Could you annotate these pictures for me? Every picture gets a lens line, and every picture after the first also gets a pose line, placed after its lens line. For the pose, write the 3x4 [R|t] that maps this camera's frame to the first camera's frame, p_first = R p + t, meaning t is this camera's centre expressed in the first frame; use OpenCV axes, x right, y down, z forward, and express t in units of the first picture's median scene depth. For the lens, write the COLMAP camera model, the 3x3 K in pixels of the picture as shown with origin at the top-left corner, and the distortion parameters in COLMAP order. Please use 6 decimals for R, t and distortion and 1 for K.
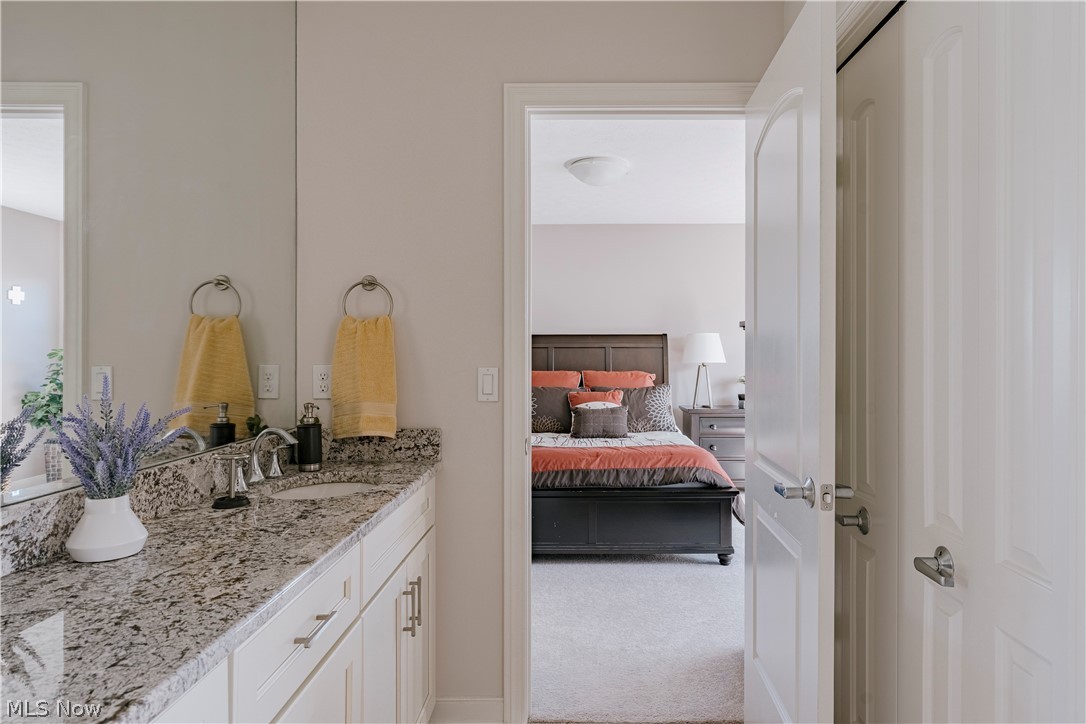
lens RADIAL K [[645.4, 0, 543.0], [0, 645.4, 362.0], [0, 0, 1]] dist [-0.000666, -0.000026]
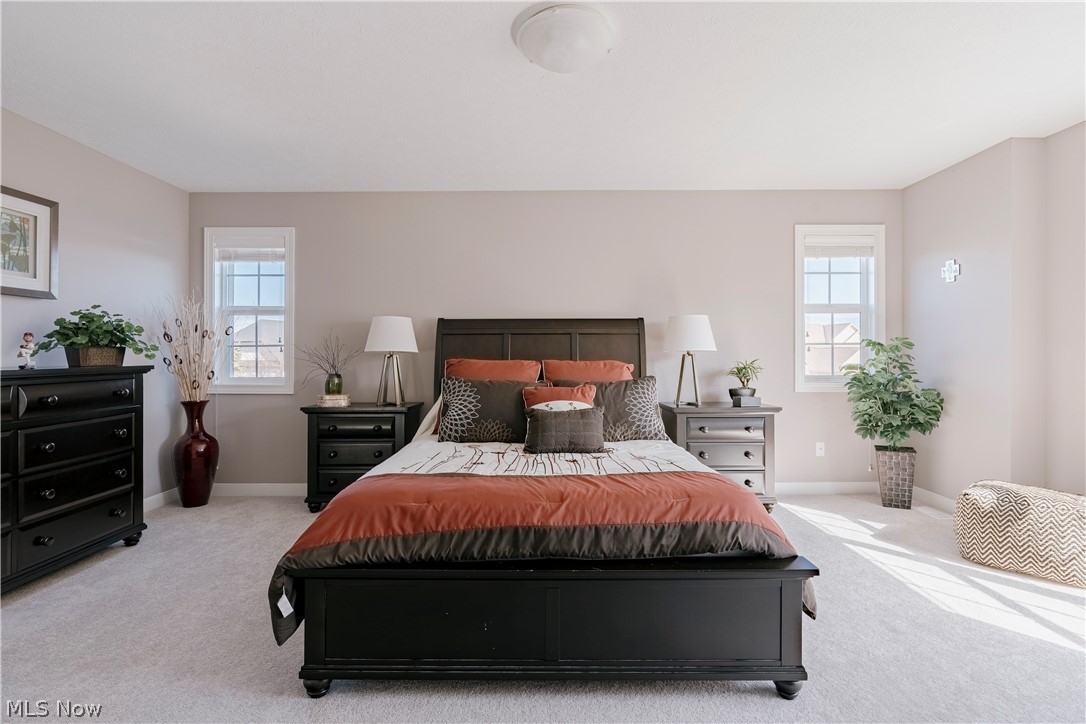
lens RADIAL K [[499.0, 0, 543.0], [0, 499.0, 362.0], [0, 0, 1]] dist [0.000109, 0.000003]
pose [[0.998890, 0.001205, 0.047090, 0.036770], [-0.001283, 0.999998, 0.001628, 0.017003], [-0.047088, -0.001687, 0.998889, 0.439759]]
